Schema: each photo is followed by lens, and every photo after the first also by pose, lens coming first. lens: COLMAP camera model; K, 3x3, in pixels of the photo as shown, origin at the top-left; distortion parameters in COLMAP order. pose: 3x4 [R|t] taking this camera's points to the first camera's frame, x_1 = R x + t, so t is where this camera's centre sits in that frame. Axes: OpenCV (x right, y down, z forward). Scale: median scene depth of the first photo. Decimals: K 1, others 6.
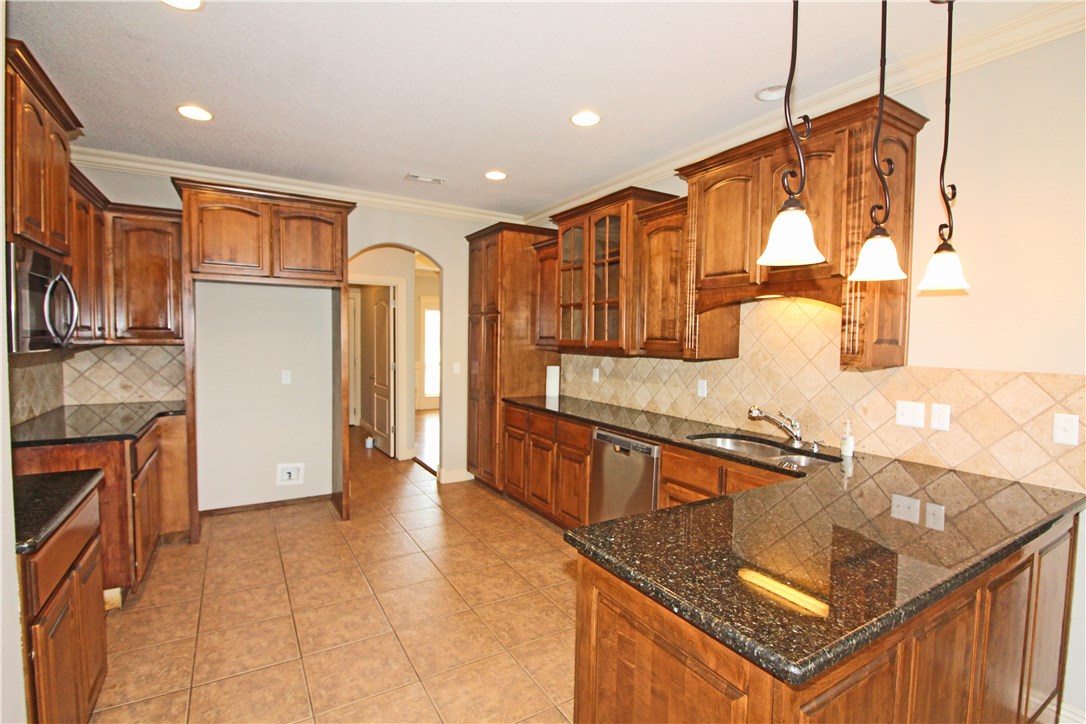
lens RADIAL K [[503.7, 0, 548.3], [0, 503.7, 363.2], [0, 0, 1]] dist [-0.010033, -0.007585]
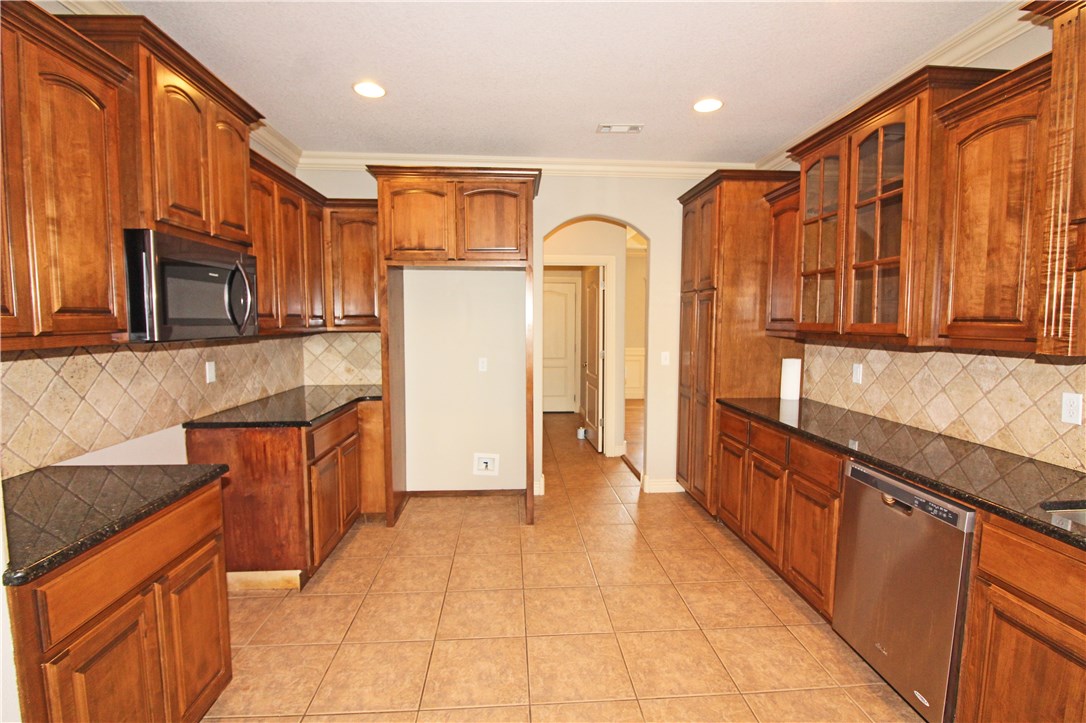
lens RADIAL K [[503.7, 0, 544.7], [0, 503.7, 358.6], [0, 0, 1]] dist [-0.010033, -0.007585]
pose [[0.886062, 0.021933, -0.463048, 0.039492], [-0.012154, 0.999636, 0.024093, -0.010236], [0.463408, -0.015720, 0.886006, 0.239409]]
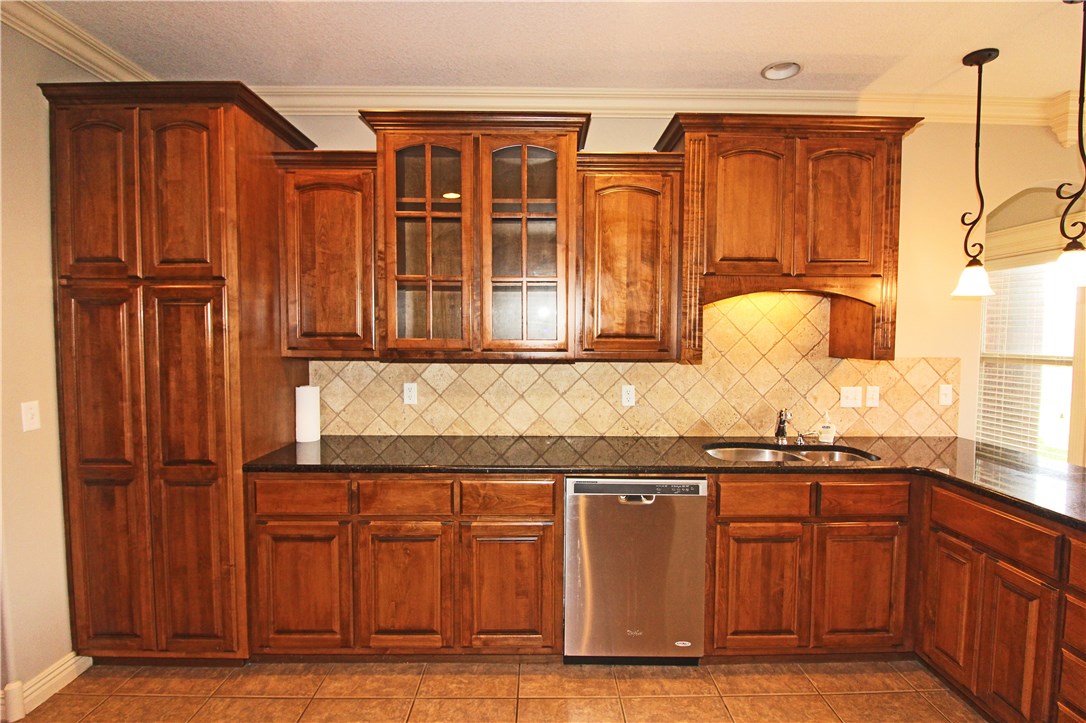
lens RADIAL K [[503.7, 0, 545.1], [0, 503.7, 357.9], [0, 0, 1]] dist [-0.010033, -0.007585]
pose [[0.514389, -0.053332, 0.855897, -0.432674], [0.045918, 0.998345, 0.034611, -0.042972], [-0.856326, 0.021498, 0.515987, 0.654881]]
